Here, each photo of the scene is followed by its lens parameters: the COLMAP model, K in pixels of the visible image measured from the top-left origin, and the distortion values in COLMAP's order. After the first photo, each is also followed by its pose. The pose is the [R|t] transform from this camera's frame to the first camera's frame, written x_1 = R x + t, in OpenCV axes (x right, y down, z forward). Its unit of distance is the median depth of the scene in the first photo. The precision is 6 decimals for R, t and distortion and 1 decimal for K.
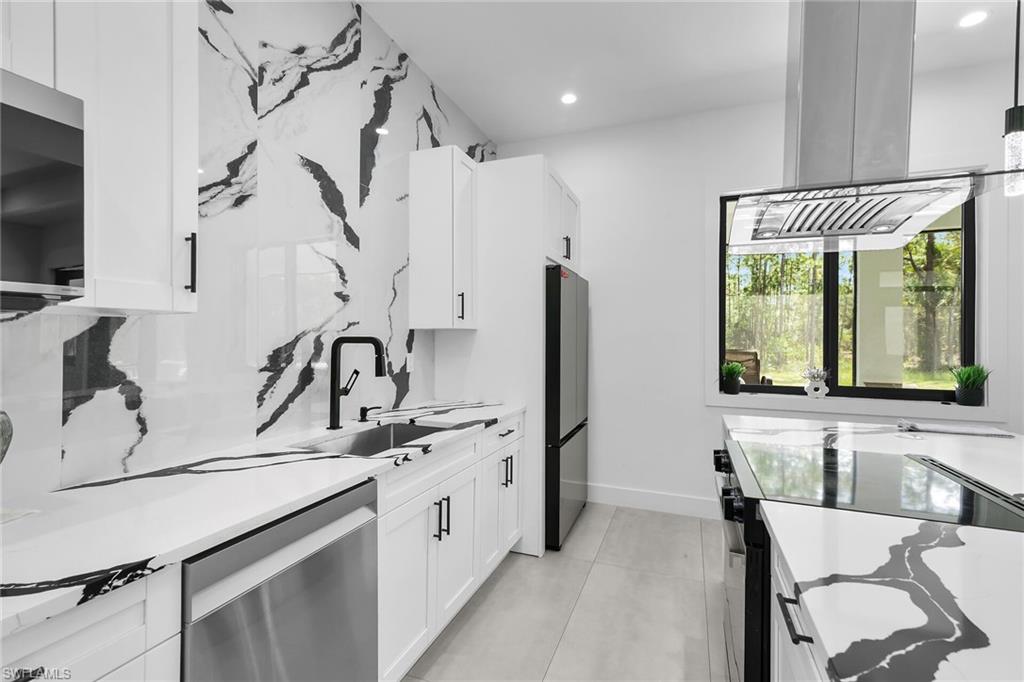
lens RADIAL K [[462.6, 0, 507.4], [0, 462.6, 336.0], [0, 0, 1]] dist [0.001468, 0.000306]
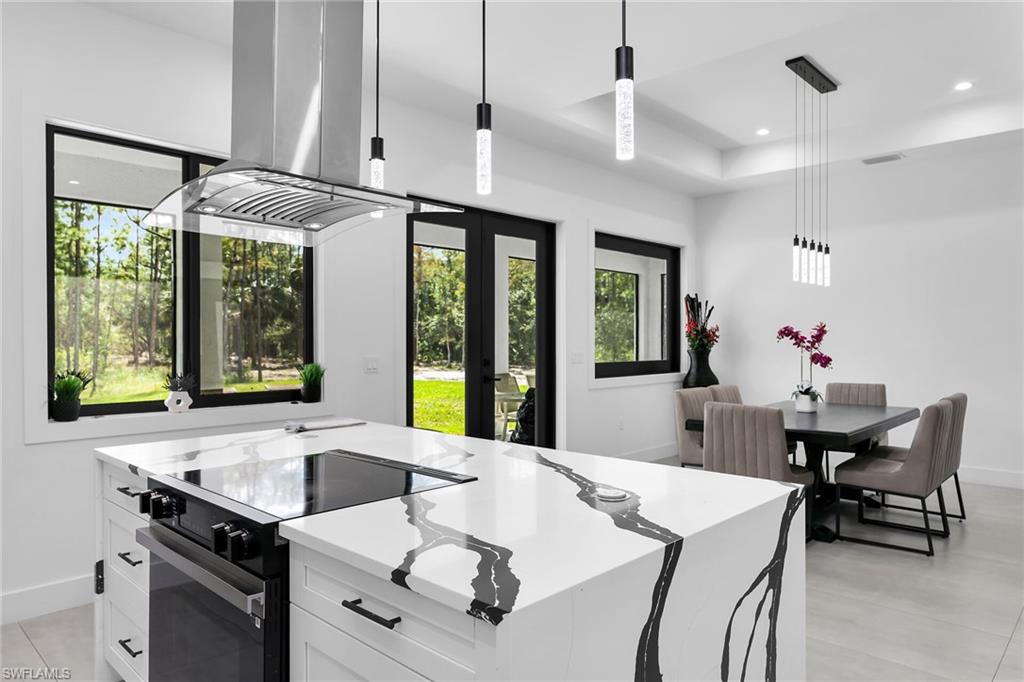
lens RADIAL K [[659.9, 0, 490.9], [0, 659.9, 339.8], [0, 0, 1]] dist [0.002673, -0.000393]
pose [[0.389055, -0.007819, 0.921181, -0.246390], [0.001446, 0.999968, 0.007877, -0.000340], [-0.921213, -0.001733, 0.389054, 0.079598]]
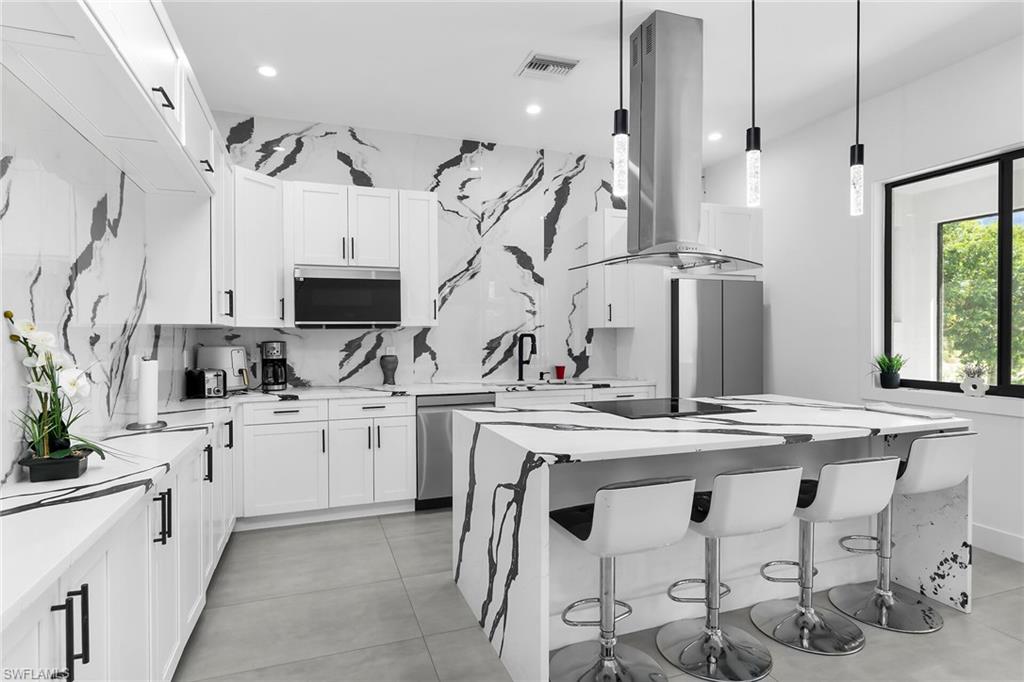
lens RADIAL K [[543.6, 0, 508.2], [0, 543.6, 331.5], [0, 0, 1]] dist [0.002727, -0.000180]
pose [[0.666860, -0.013967, -0.745052, 1.203816], [0.011318, 0.999899, -0.008614, 0.010184], [0.745097, -0.002688, 0.666950, -0.530161]]
